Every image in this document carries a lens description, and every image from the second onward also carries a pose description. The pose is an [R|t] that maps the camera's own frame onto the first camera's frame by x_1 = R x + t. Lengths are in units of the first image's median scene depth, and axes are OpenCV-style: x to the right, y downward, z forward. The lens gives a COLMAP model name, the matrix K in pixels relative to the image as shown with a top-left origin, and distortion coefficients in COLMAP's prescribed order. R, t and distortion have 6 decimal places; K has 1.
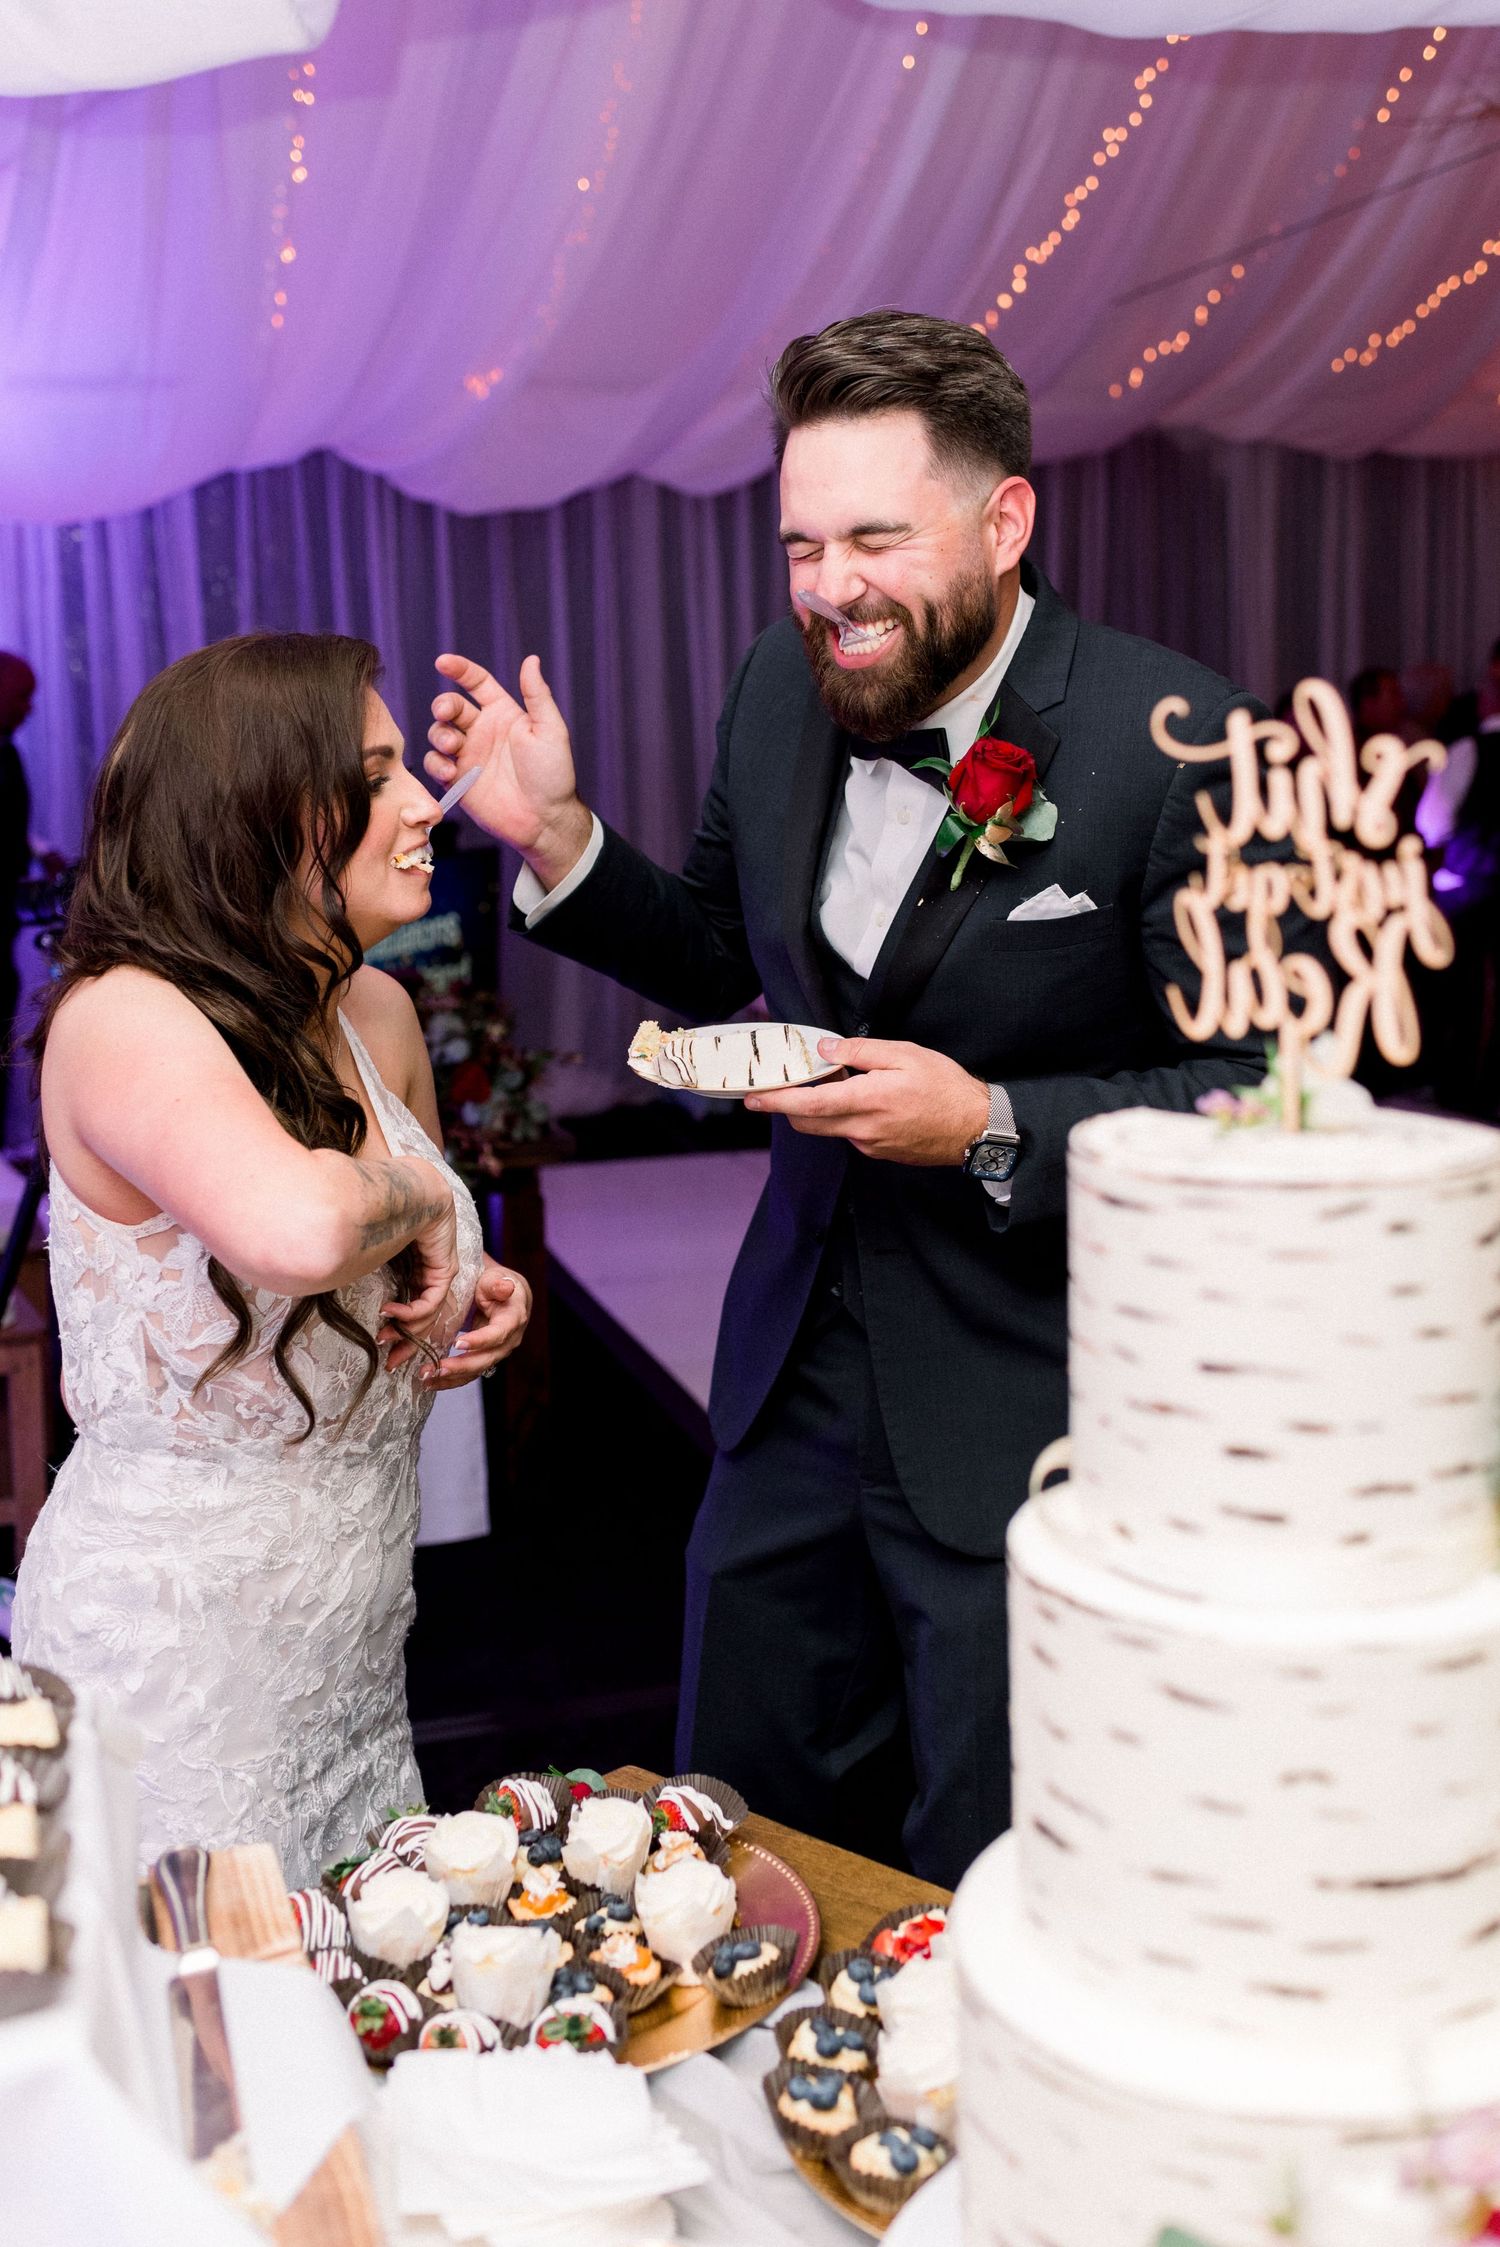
lens RADIAL K [[2355.9, 0, 805.9], [0, 2355.9, 1027.6], [0, 0, 1]] dist [0.005035, 0.011096]
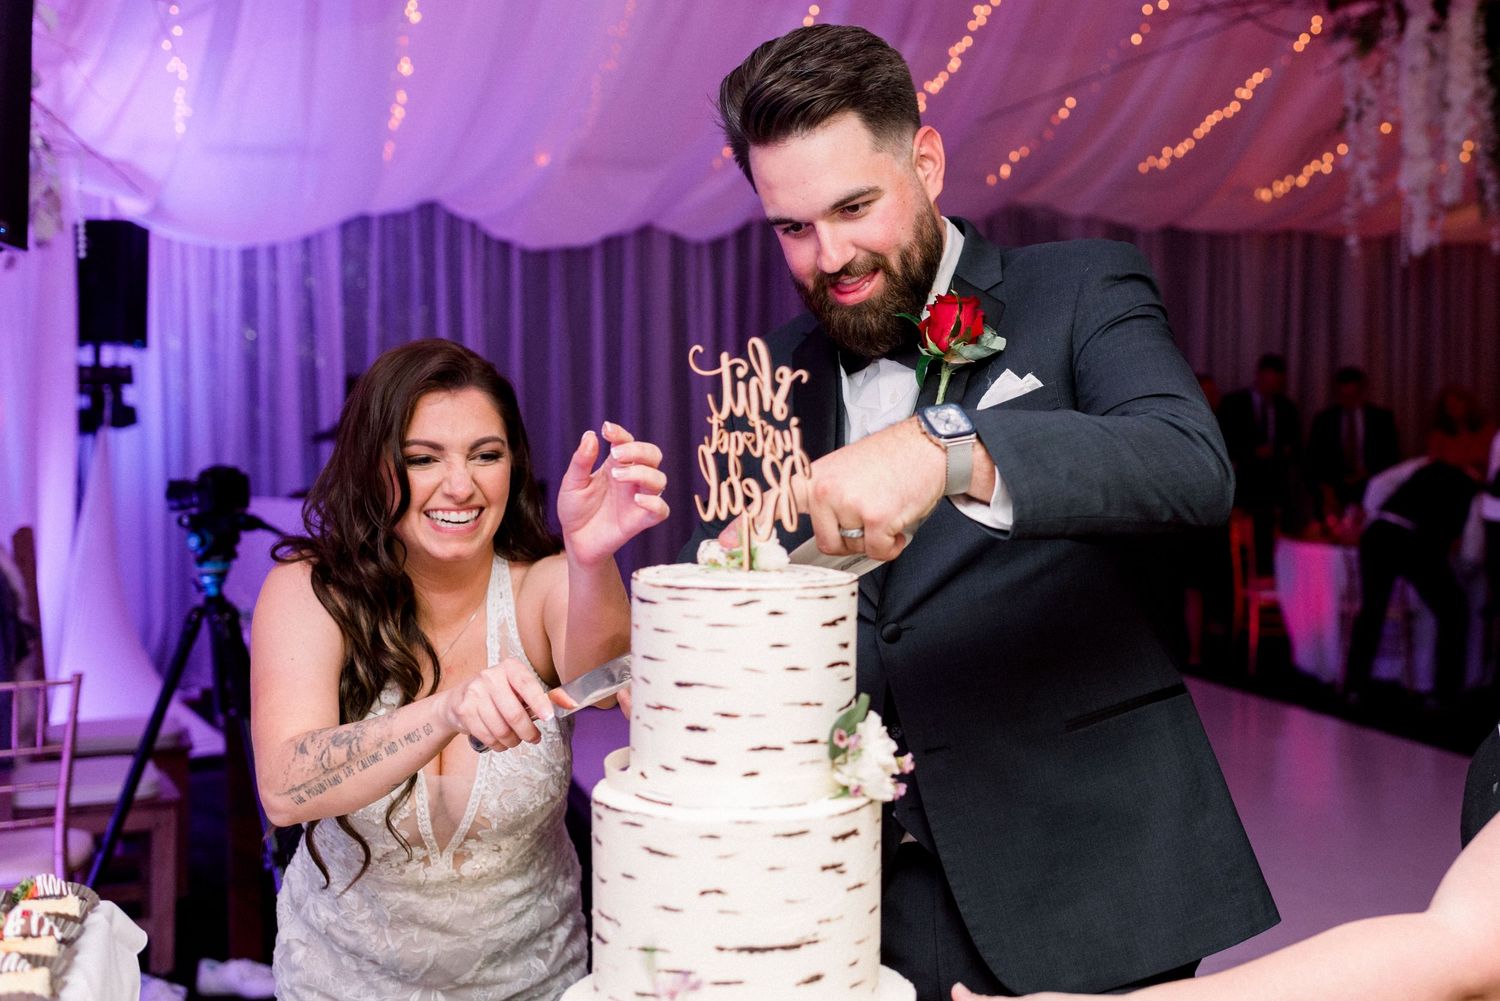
lens RADIAL K [[1724.4, 0, 887.7], [0, 1724.4, 475.3], [0, 0, 1]] dist [0.005602, 0.000946]
pose [[0.998504, 0.024865, 0.048693, 0.174470], [-0.020379, 0.995684, -0.090546, 0.064014], [-0.050734, 0.089419, 0.994701, -0.282324]]
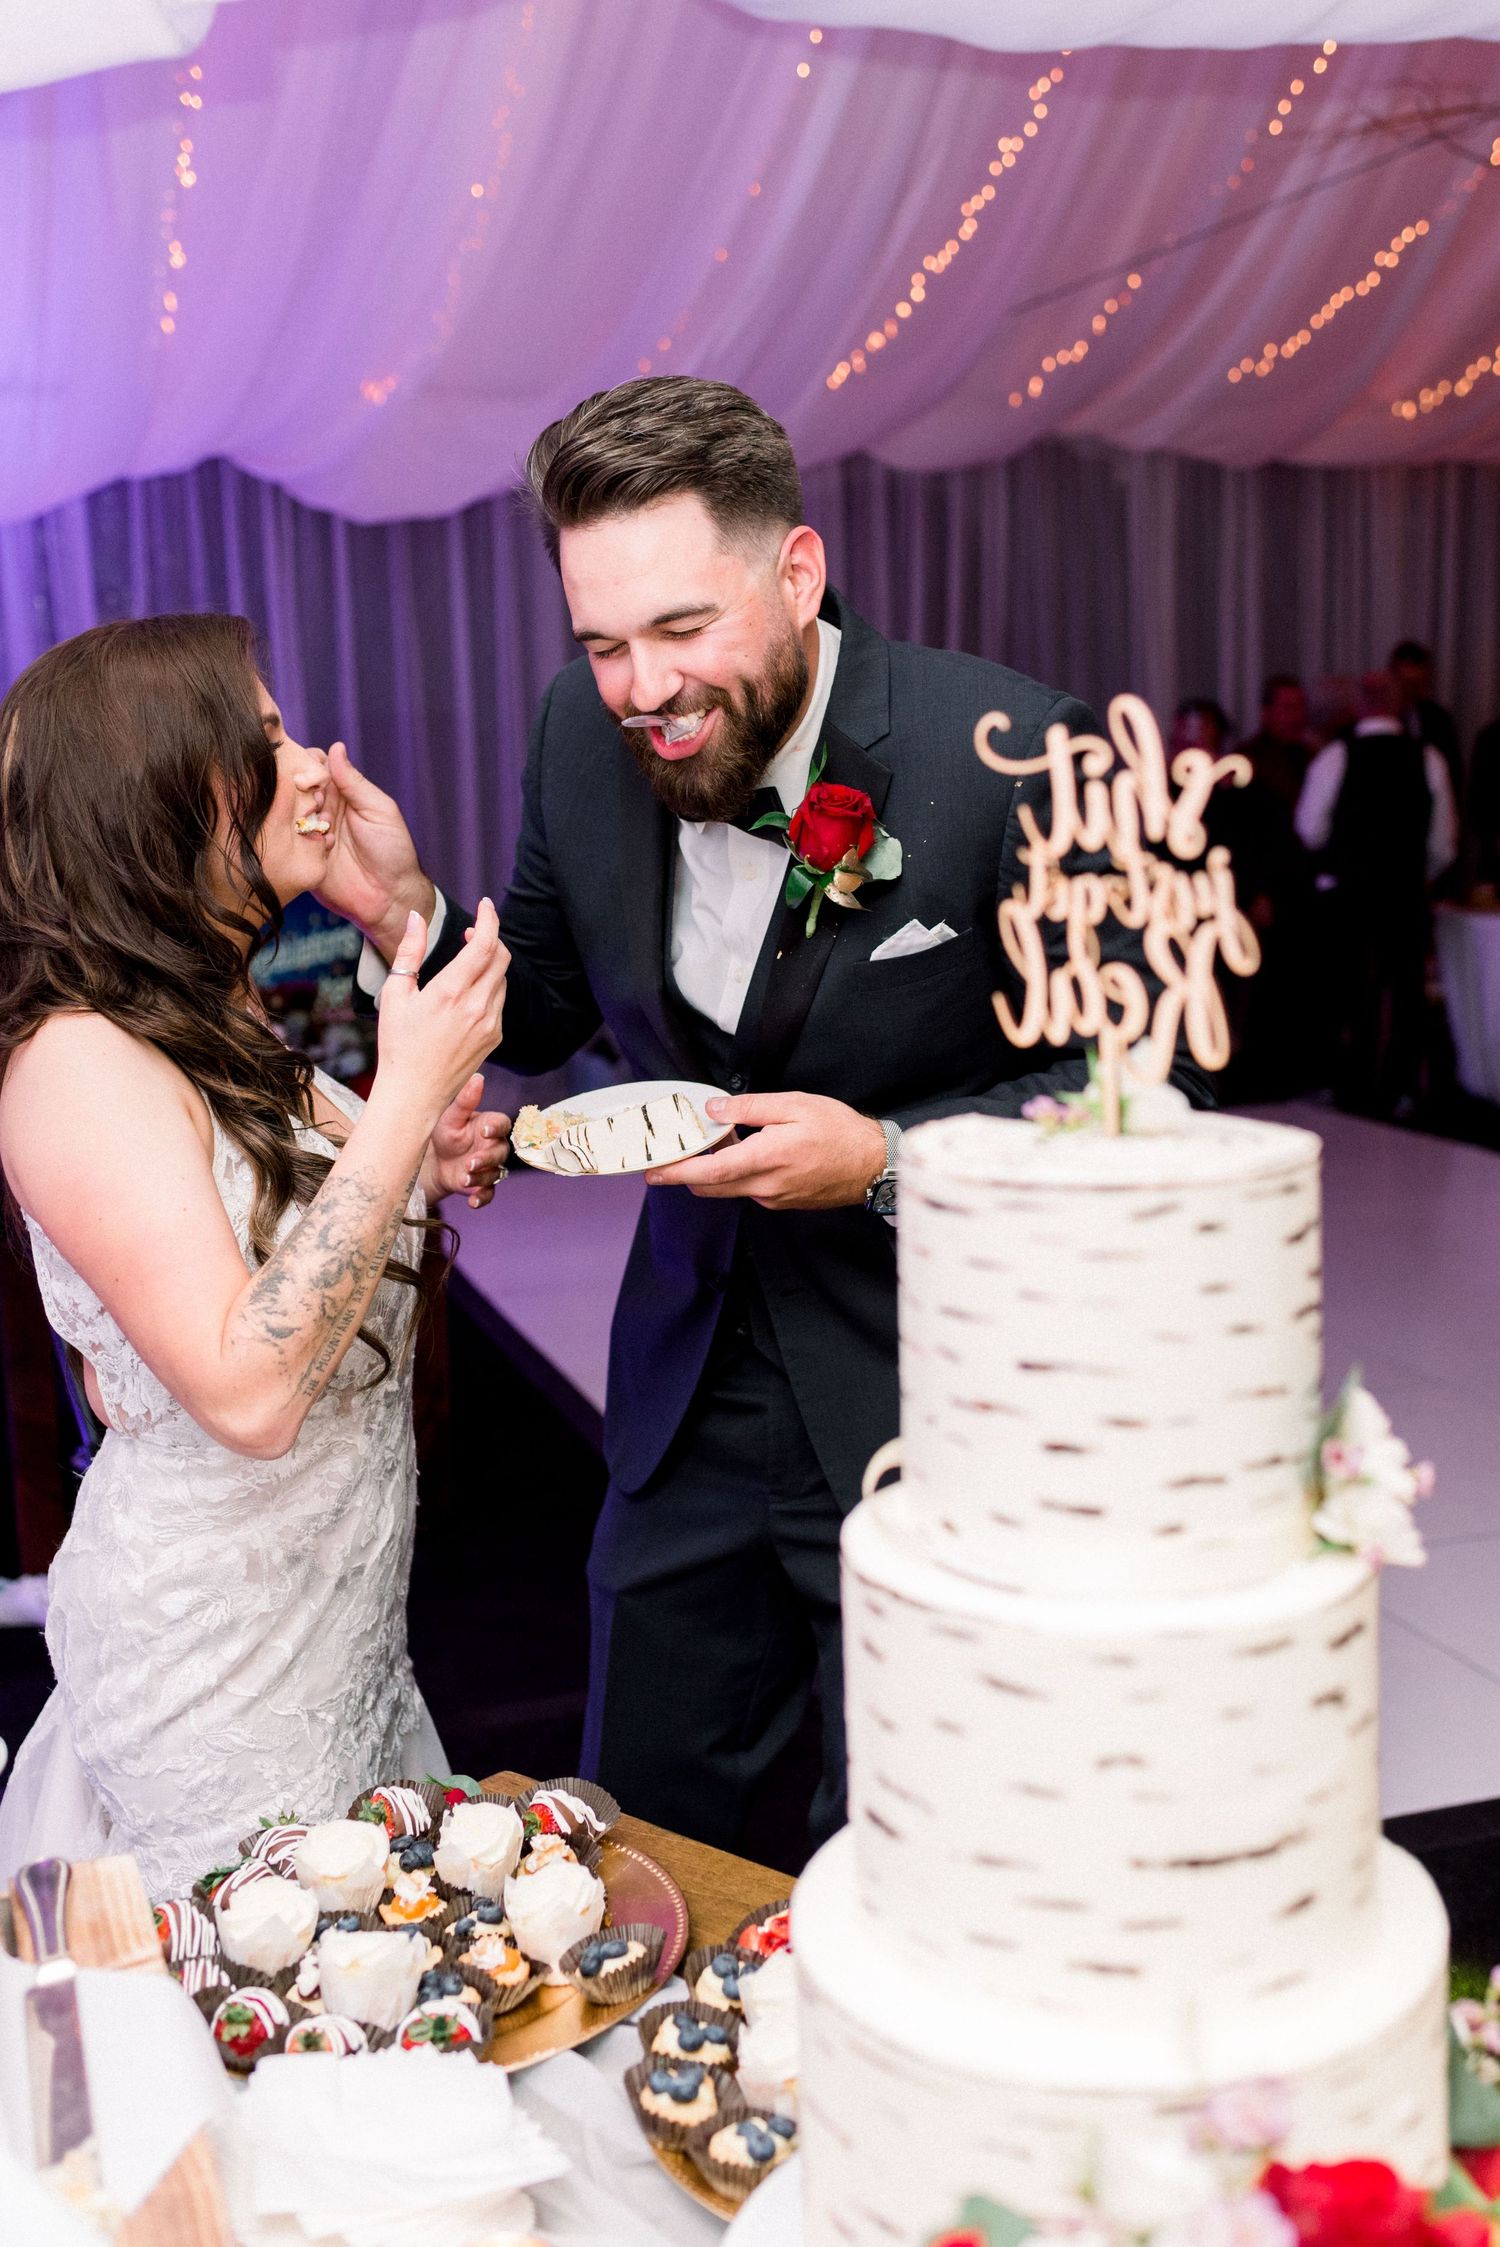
lens RADIAL K [[2355.9, 0, 818.7], [0, 2355.9, 1053.8], [0, 0, 1]] dist [0.008477, -0.000605]
pose [[0.999073, -0.008655, 0.042160, 0.024819], [0.008341, 0.999936, 0.007630, -0.000262], [-0.042224, -0.007272, 0.999082, -0.014085]]
